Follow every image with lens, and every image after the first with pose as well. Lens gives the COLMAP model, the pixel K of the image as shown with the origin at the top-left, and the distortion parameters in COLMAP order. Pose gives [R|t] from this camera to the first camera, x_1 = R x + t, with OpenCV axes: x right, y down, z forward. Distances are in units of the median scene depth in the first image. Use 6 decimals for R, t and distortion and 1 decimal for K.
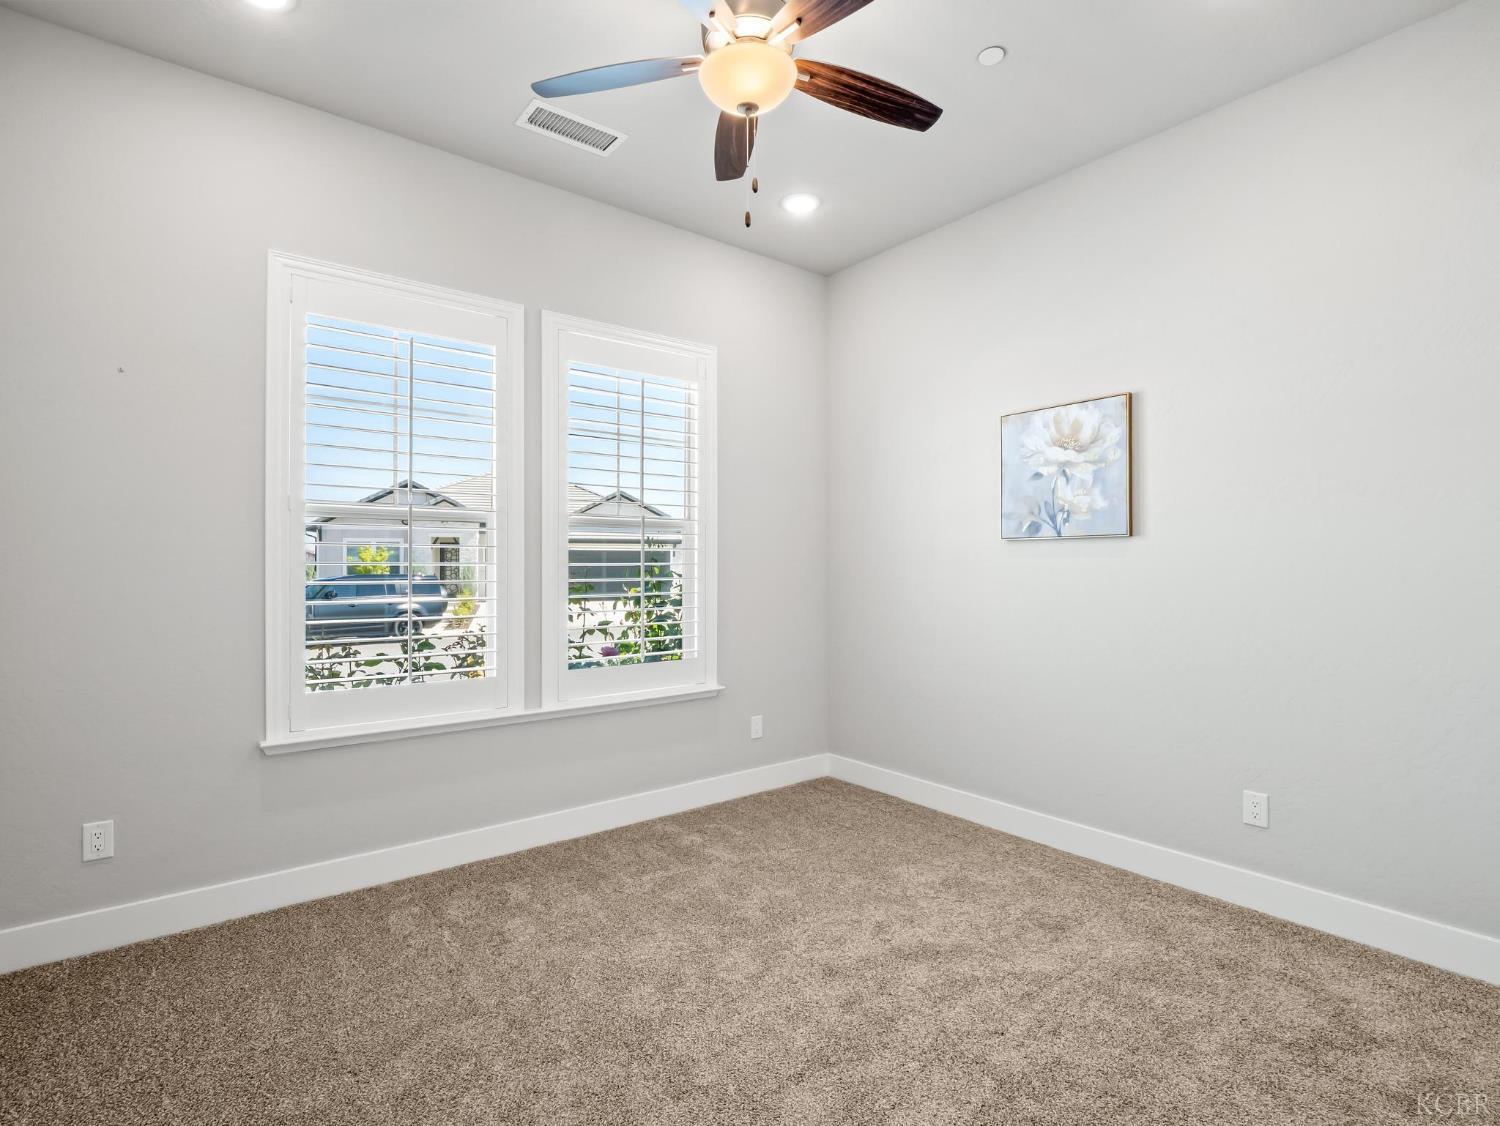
lens RADIAL K [[734.4, 0, 750.0], [0, 734.4, 563.0], [0, 0, 1]] dist [0.000355, -0.000816]
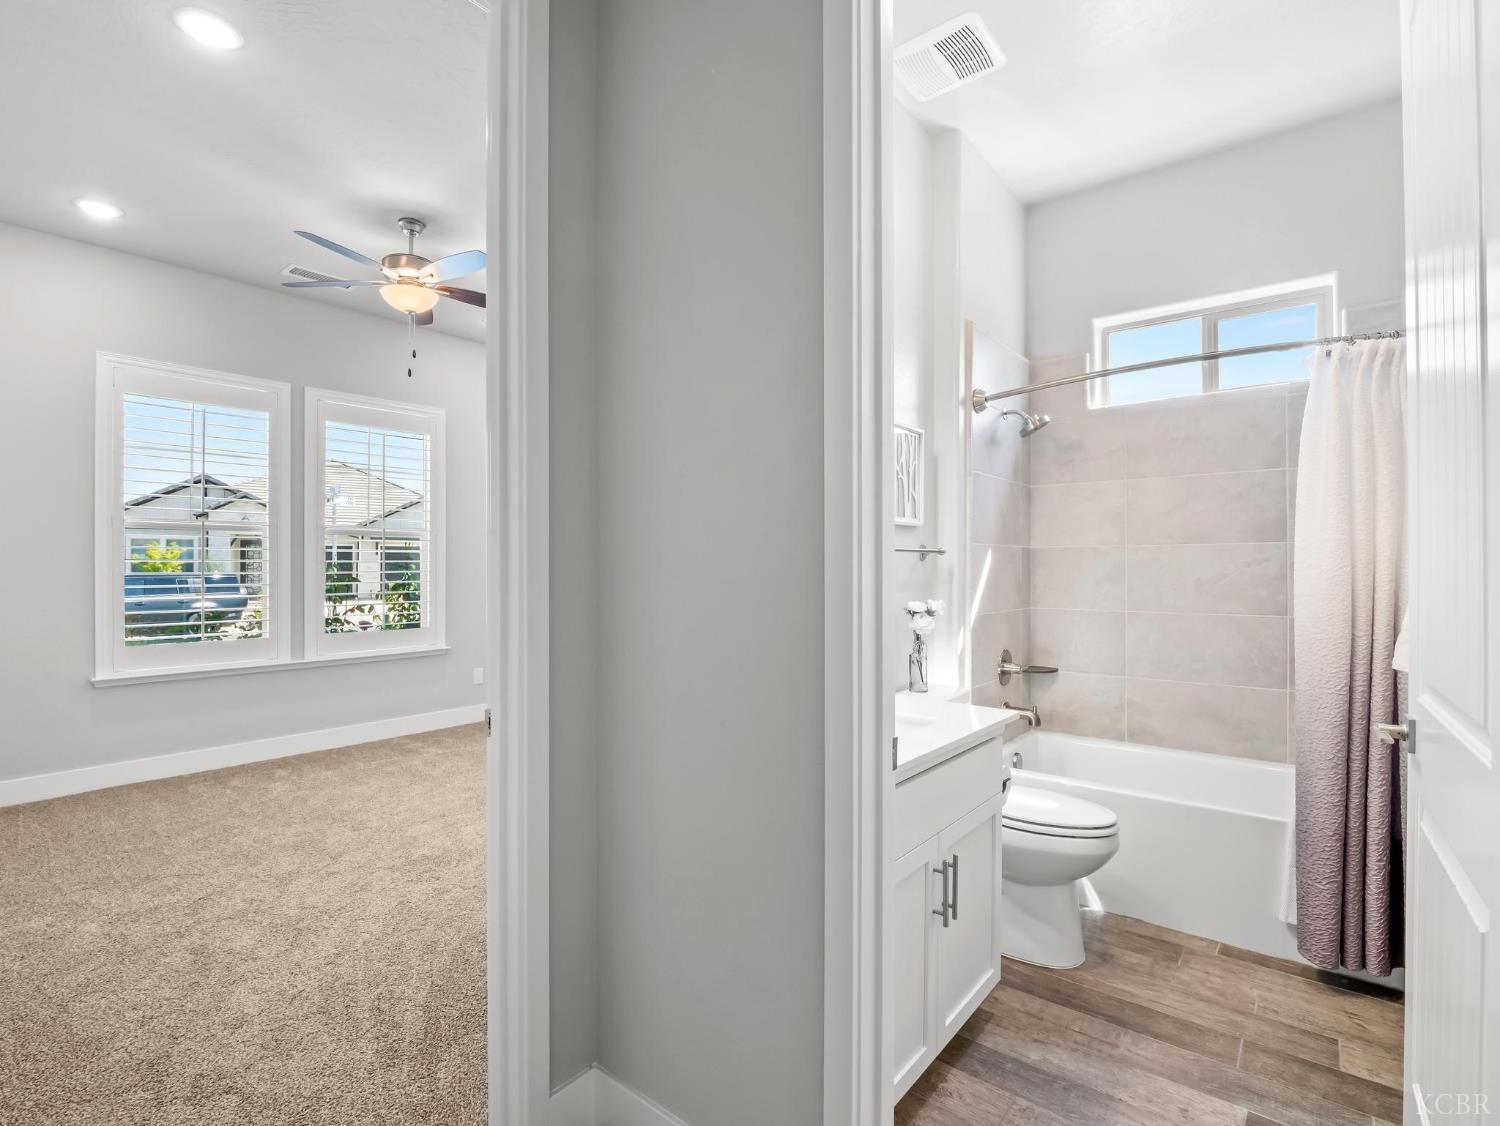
lens RADIAL K [[730.0, 0, 750.0], [0, 730.0, 563.0], [0, 0, 1]] dist [-0.006190, -0.000886]
pose [[0.978535, 0.000372, 0.206079, 0.288822], [-0.000863, 0.999997, 0.002295, 0.001877], [-0.206077, -0.002424, 0.978533, -0.607966]]
